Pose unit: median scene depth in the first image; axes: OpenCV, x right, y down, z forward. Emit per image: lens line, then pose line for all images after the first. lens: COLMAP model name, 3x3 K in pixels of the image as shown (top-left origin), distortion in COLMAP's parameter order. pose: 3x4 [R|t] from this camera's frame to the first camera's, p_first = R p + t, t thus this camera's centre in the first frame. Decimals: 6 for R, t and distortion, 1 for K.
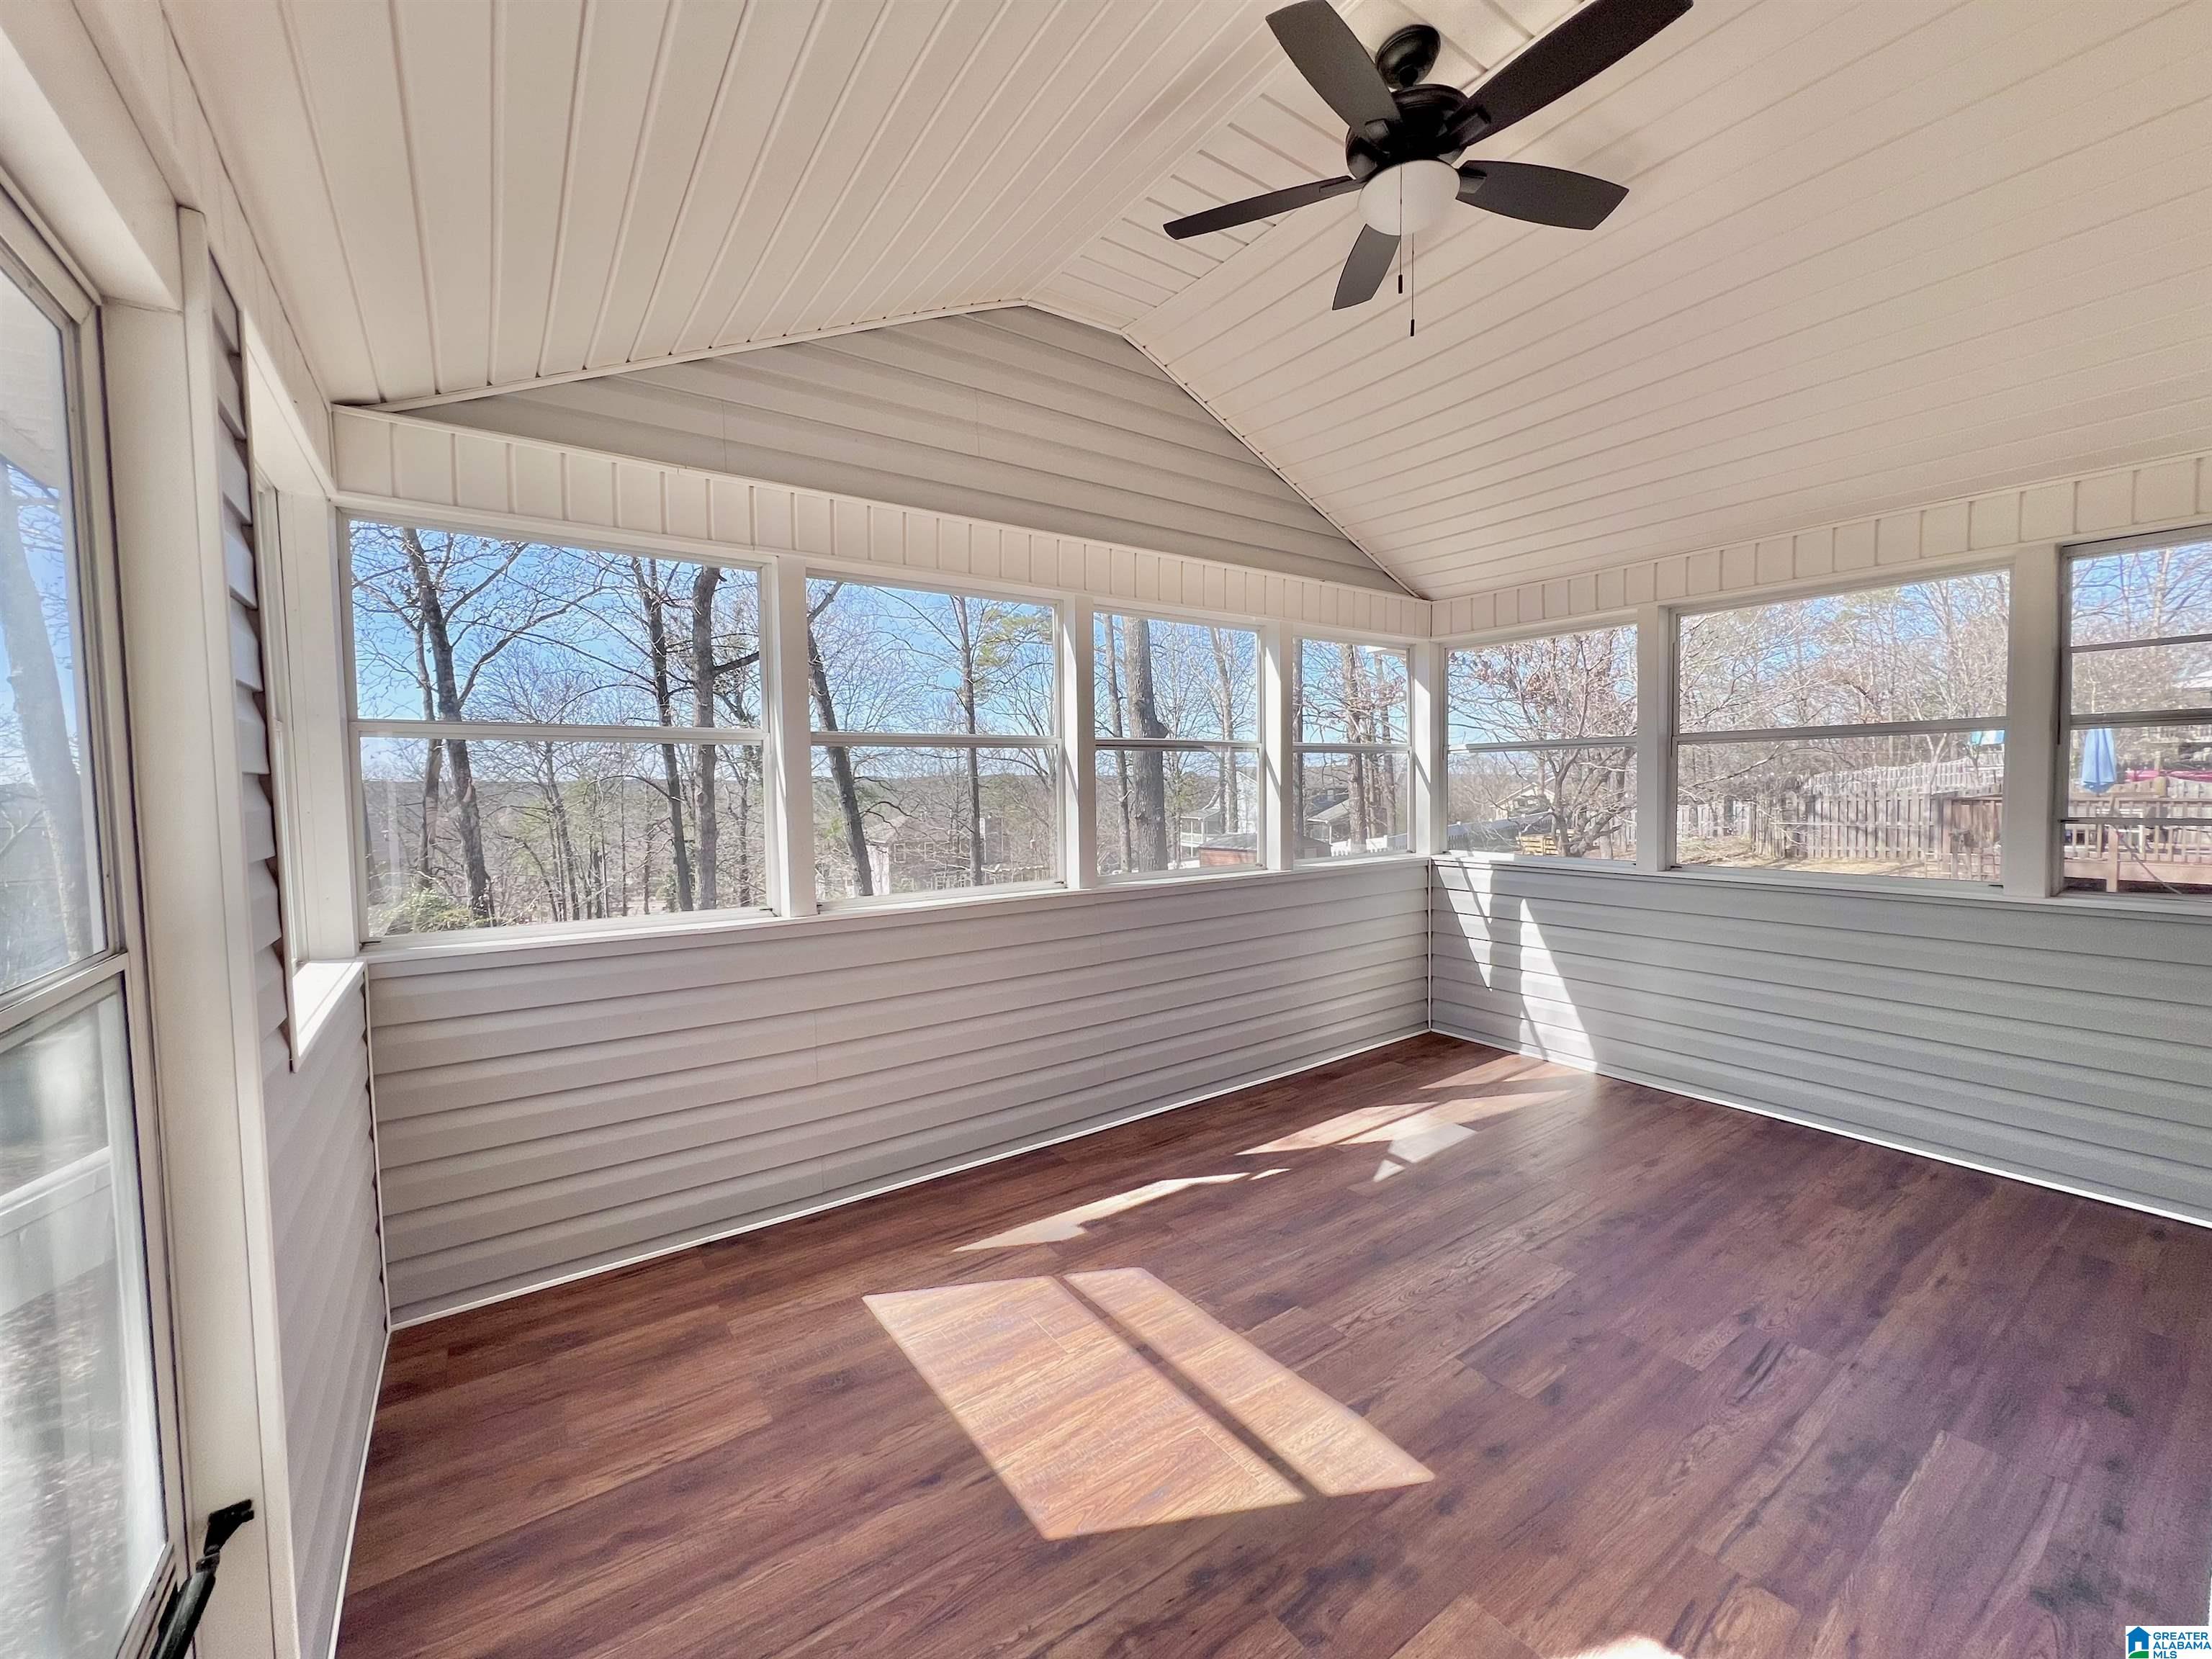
lens RADIAL K [[879.5, 0, 1103.2], [0, 879.5, 823.6], [0, 0, 1]] dist [-0.001369, 0.000503]
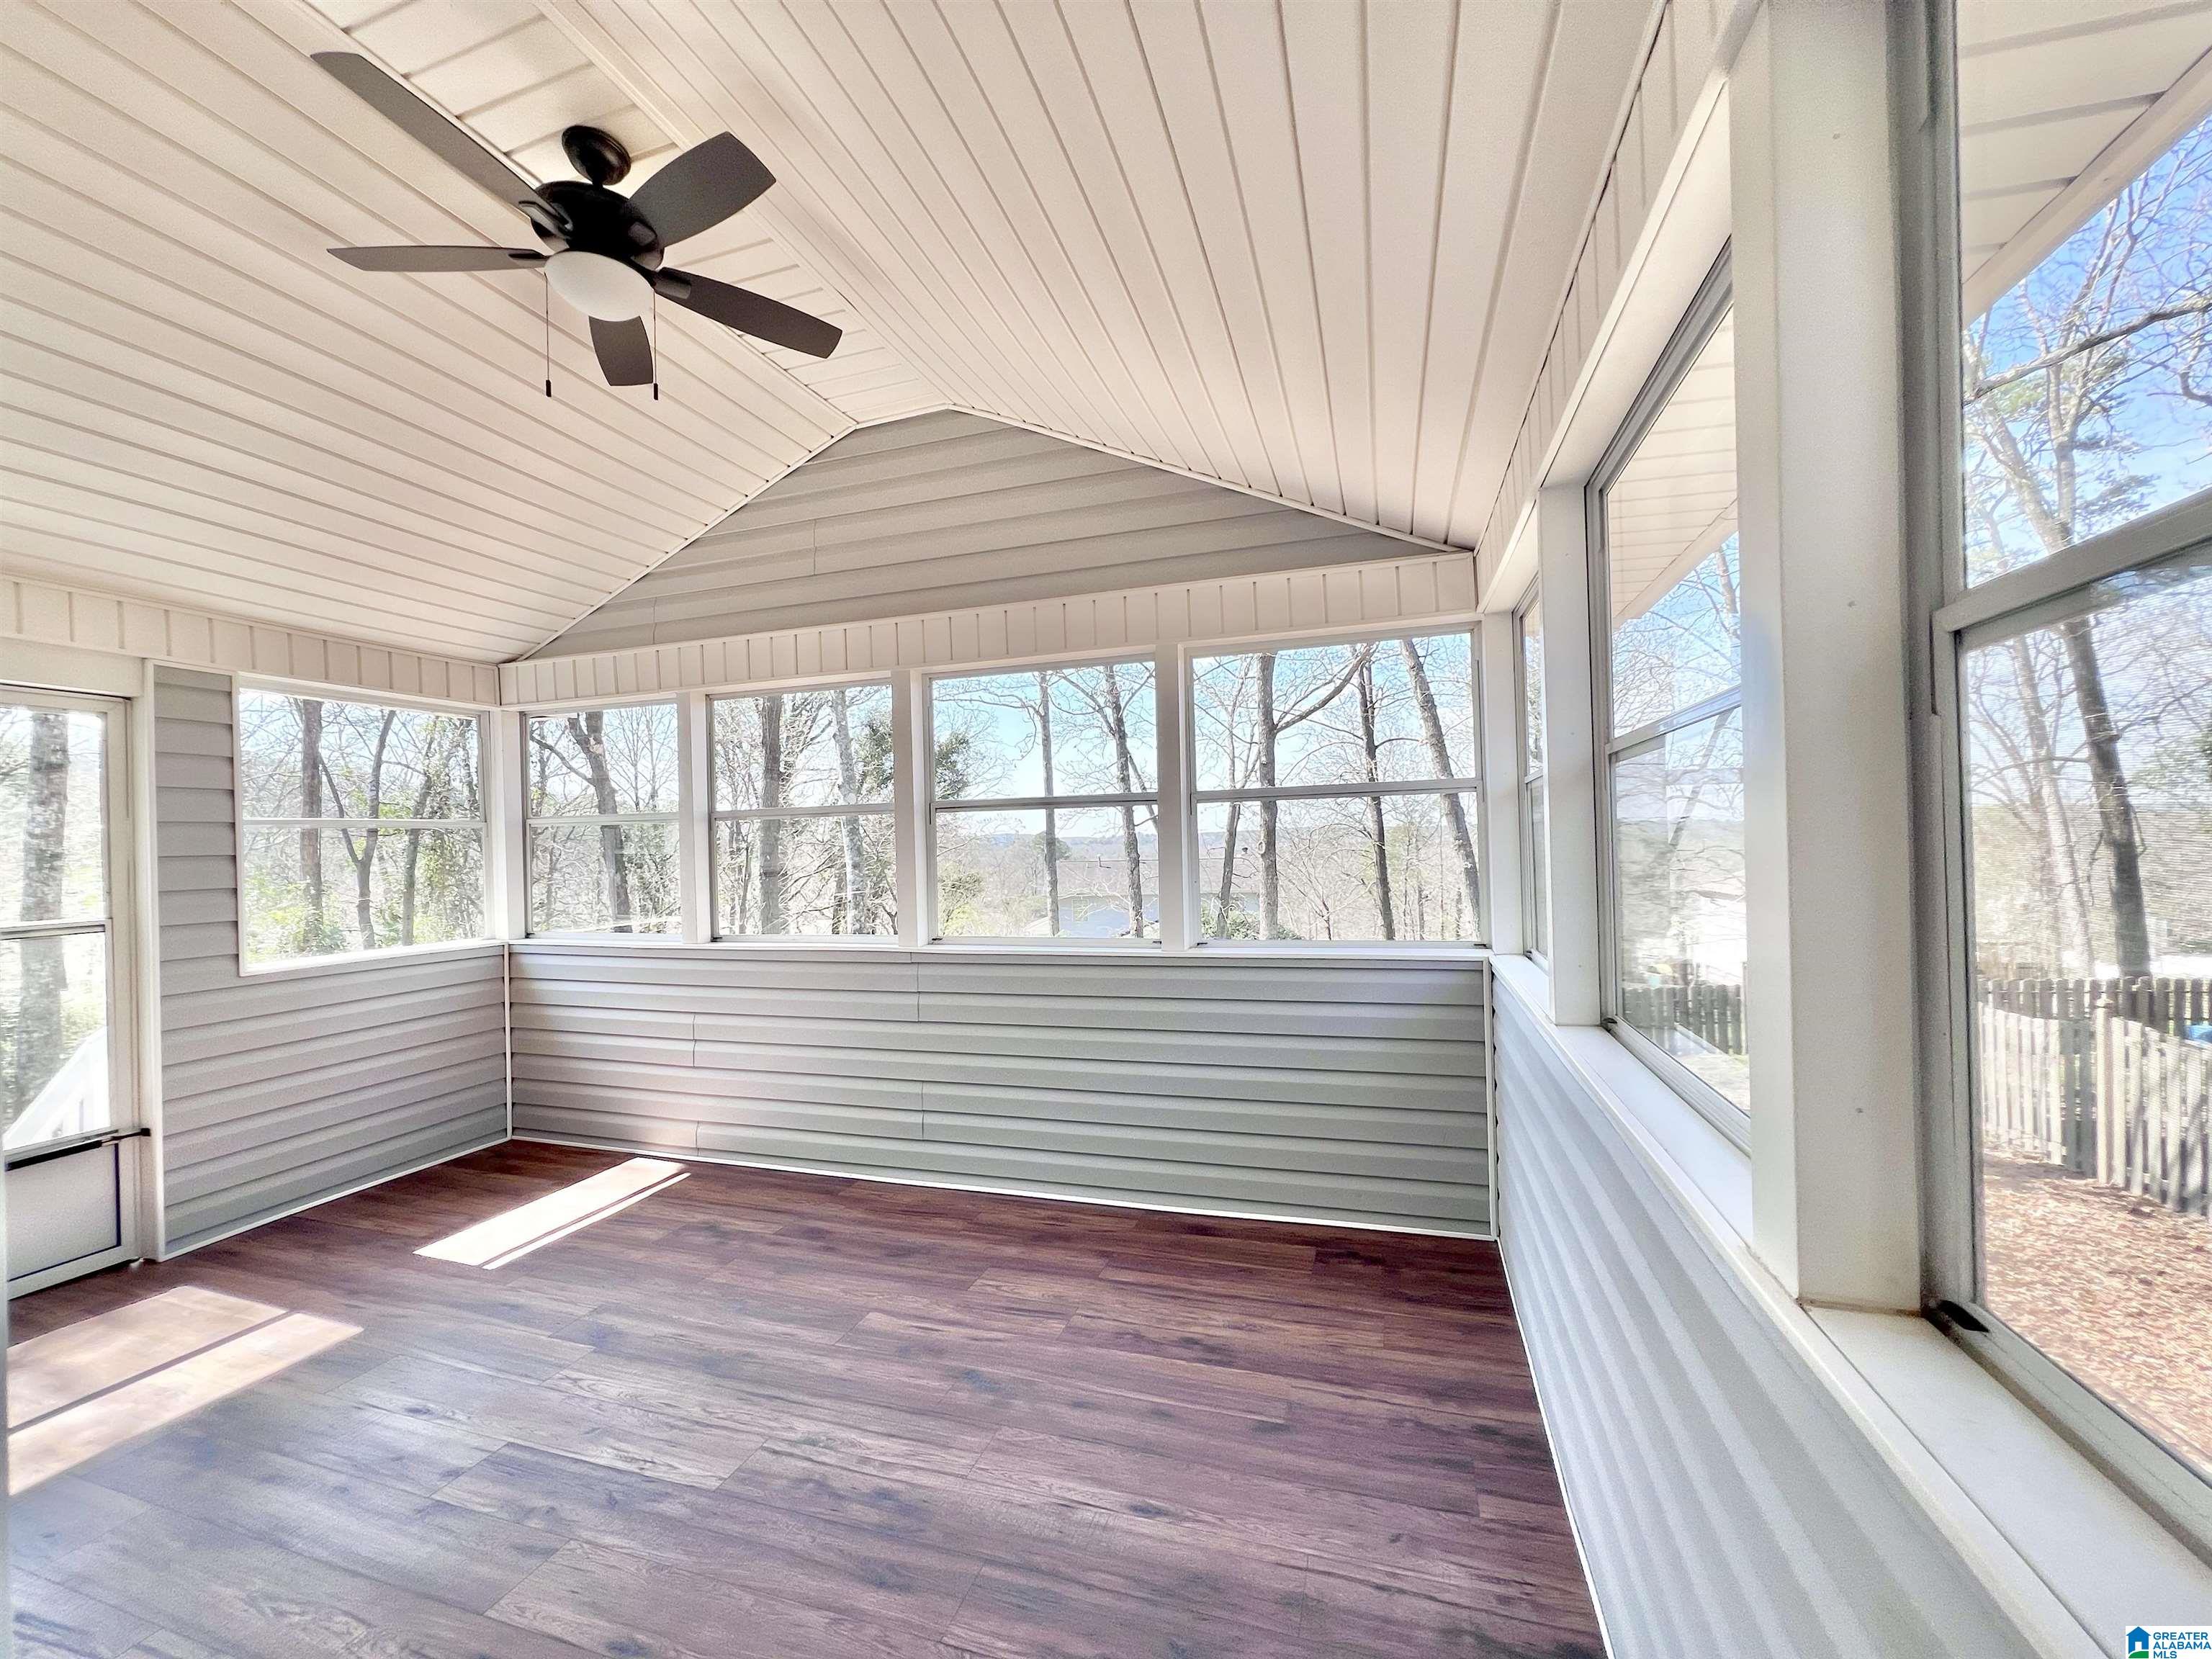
lens RADIAL K [[873.7, 0, 1098.5], [0, 873.7, 837.5], [0, 0, 1]] dist [0.001186, 0.000443]
pose [[0.597571, -0.010901, -0.801742, 0.896650], [-0.015695, 0.999557, -0.025288, -0.033099], [0.801662, 0.027694, 0.597135, 0.519855]]
